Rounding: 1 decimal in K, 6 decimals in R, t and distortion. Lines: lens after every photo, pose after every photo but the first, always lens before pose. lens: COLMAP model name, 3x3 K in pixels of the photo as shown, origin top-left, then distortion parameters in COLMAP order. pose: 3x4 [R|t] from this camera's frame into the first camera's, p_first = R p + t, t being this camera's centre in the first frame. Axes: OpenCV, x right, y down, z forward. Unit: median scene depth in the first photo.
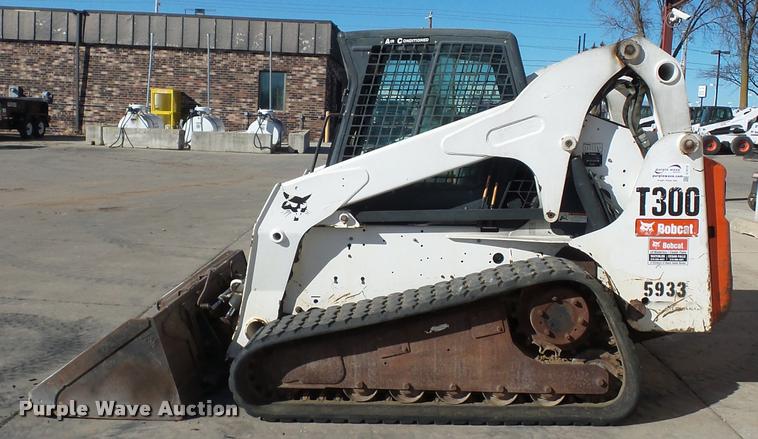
lens RADIAL K [[818.0, 0, 380.7], [0, 818.0, 174.1], [0, 0, 1]] dist [-0.001633, 0.000964]
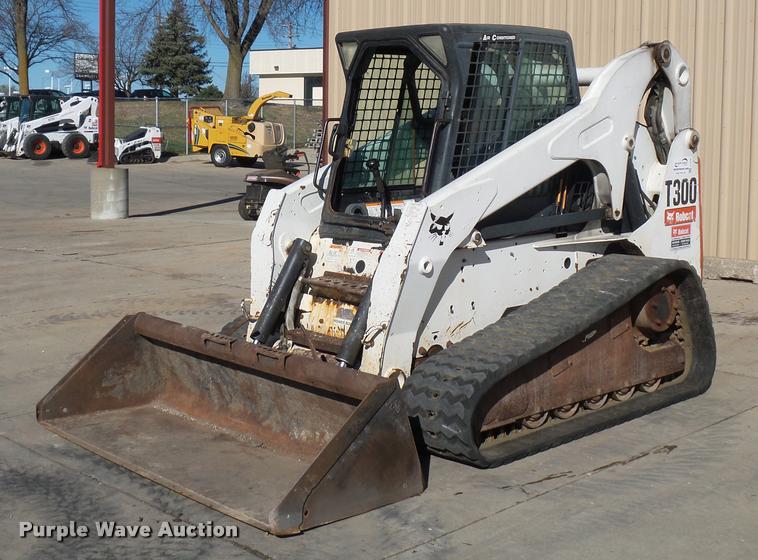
lens RADIAL K [[1139.4, 0, 381.0], [0, 1139.4, 242.4], [0, 0, 1]] dist [0.005161, 0.041195]
pose [[0.697510, -0.101051, 0.709414, -1.020580], [0.067260, 0.994869, 0.075581, -0.041891], [-0.713411, -0.005003, 0.700728, 0.207158]]
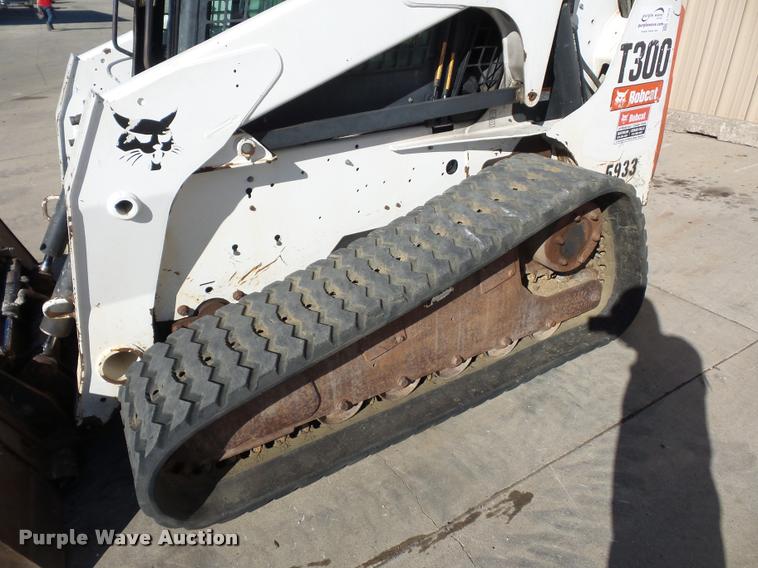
lens RADIAL K [[523.5, 0, 379.0], [0, 523.5, 284.0], [0, 0, 1]] dist [0.003932, -0.004155]
pose [[0.840000, -0.288362, 0.459616, -0.160174], [0.069554, 0.897322, 0.435861, -0.011278], [-0.538110, -0.334155, 0.773807, 0.665289]]
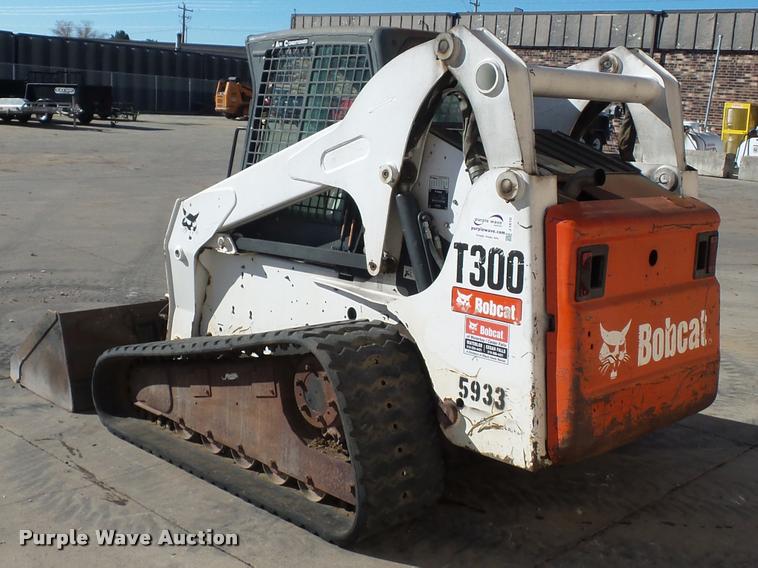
lens RADIAL K [[950.1, 0, 378.1], [0, 950.1, 244.6], [0, 0, 1]] dist [0.023698, 0.013271]
pose [[0.730945, 0.109899, -0.673529, 0.811219], [-0.080328, 0.993943, 0.075004, -0.037615], [0.677692, -0.000720, 0.735345, 0.346842]]
